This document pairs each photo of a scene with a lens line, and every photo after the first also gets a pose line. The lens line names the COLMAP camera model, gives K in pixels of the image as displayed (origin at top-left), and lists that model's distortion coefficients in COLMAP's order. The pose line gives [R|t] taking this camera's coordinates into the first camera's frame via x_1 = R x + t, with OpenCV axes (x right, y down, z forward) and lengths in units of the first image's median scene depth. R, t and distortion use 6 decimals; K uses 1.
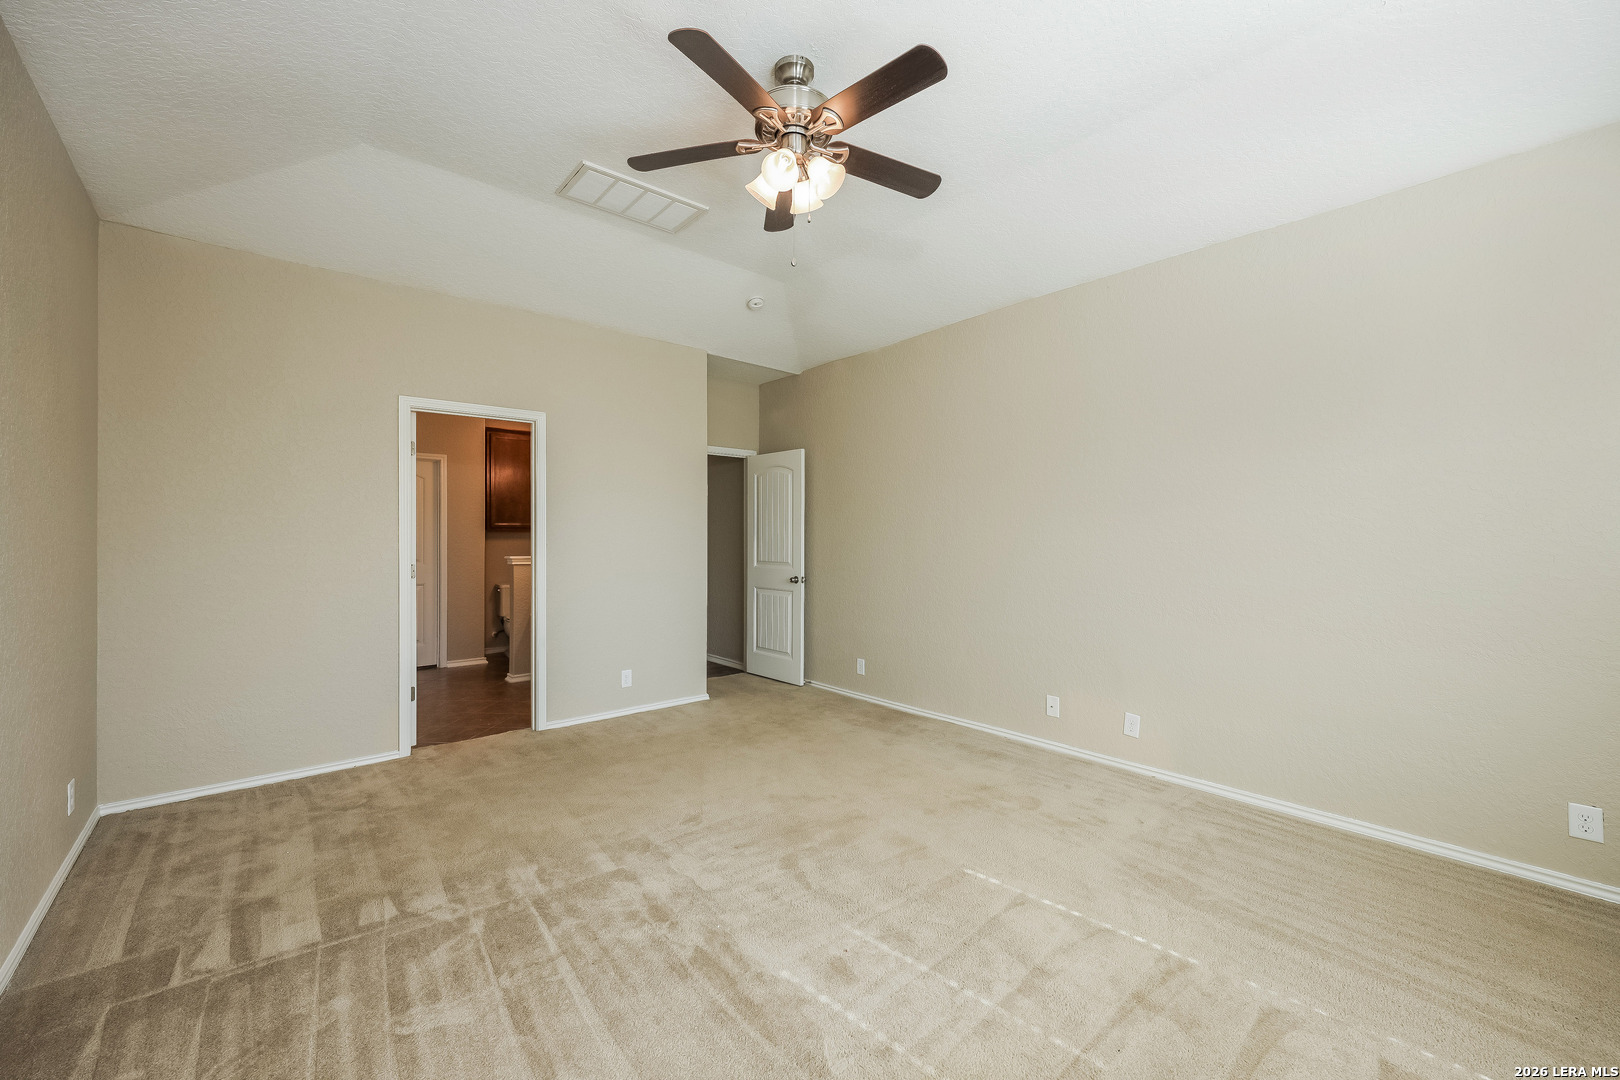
lens RADIAL K [[653.9, 0, 816.4], [0, 653.9, 536.9], [0, 0, 1]] dist [0.004628, 0.000485]
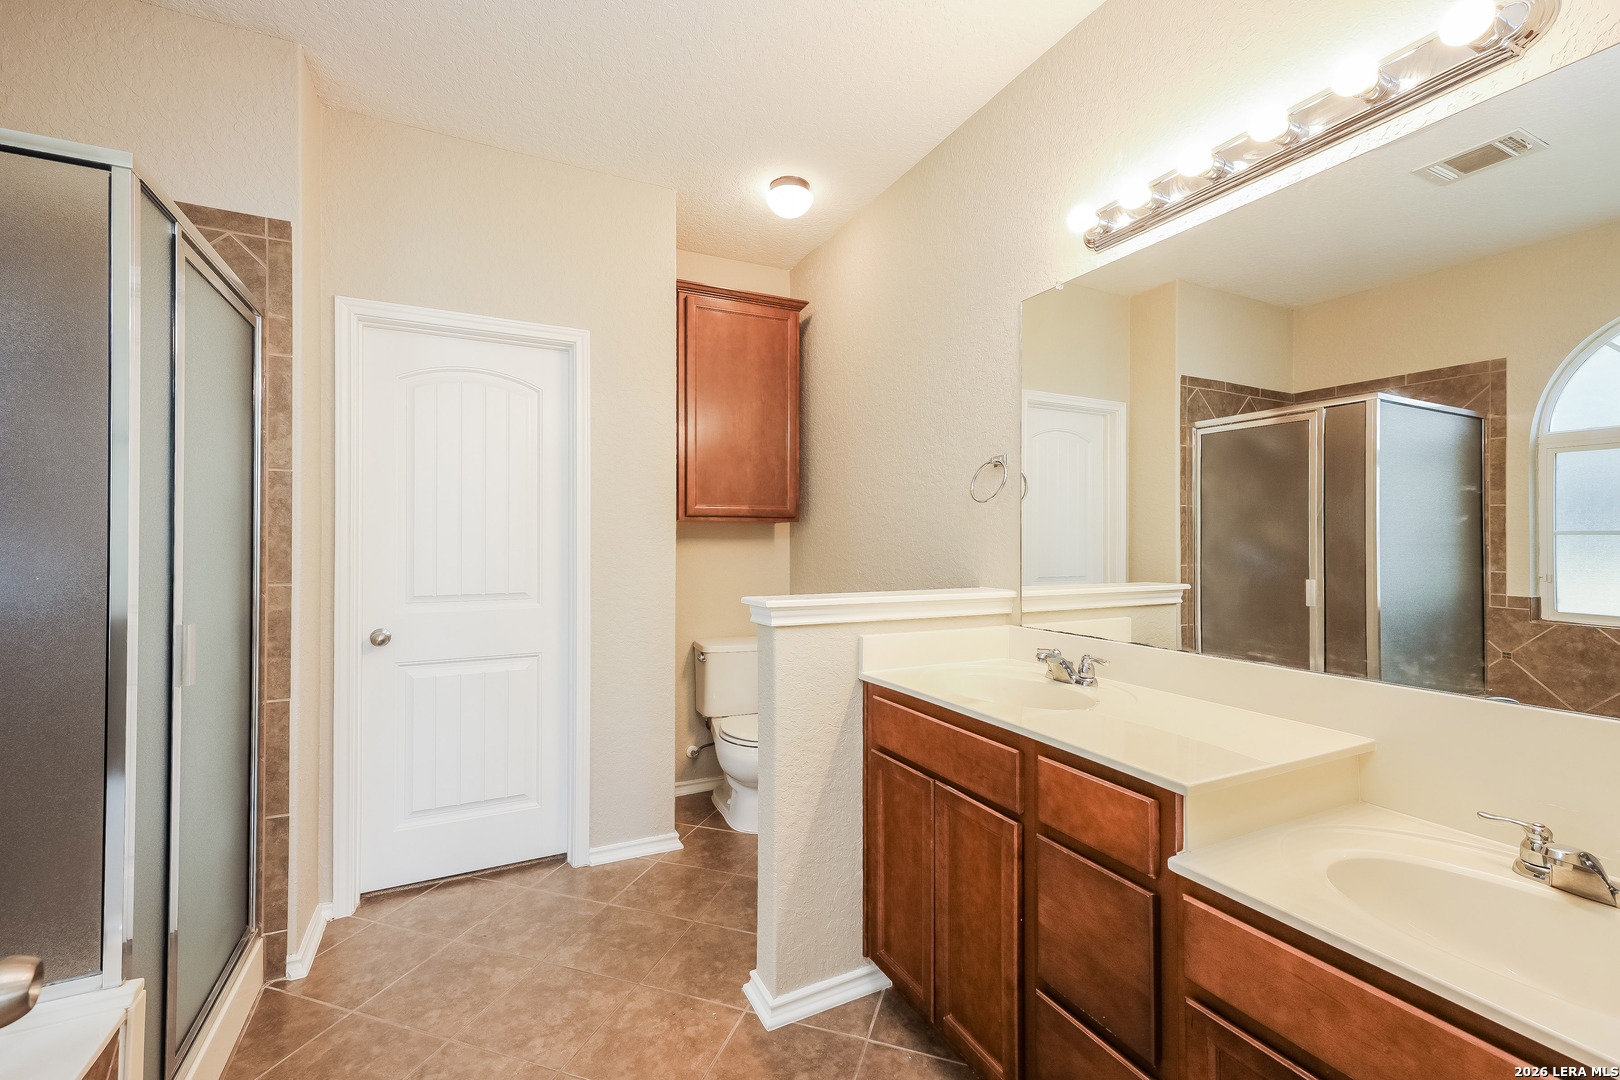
lens RADIAL K [[653.9, 0, 807.4], [0, 653.9, 542.9], [0, 0, 1]] dist [0.004628, 0.000485]
pose [[0.964860, -0.004030, -0.262733, -0.301813], [0.000629, 0.999915, -0.013027, 0.009453], [0.262763, 0.012404, 0.964781, 0.593081]]
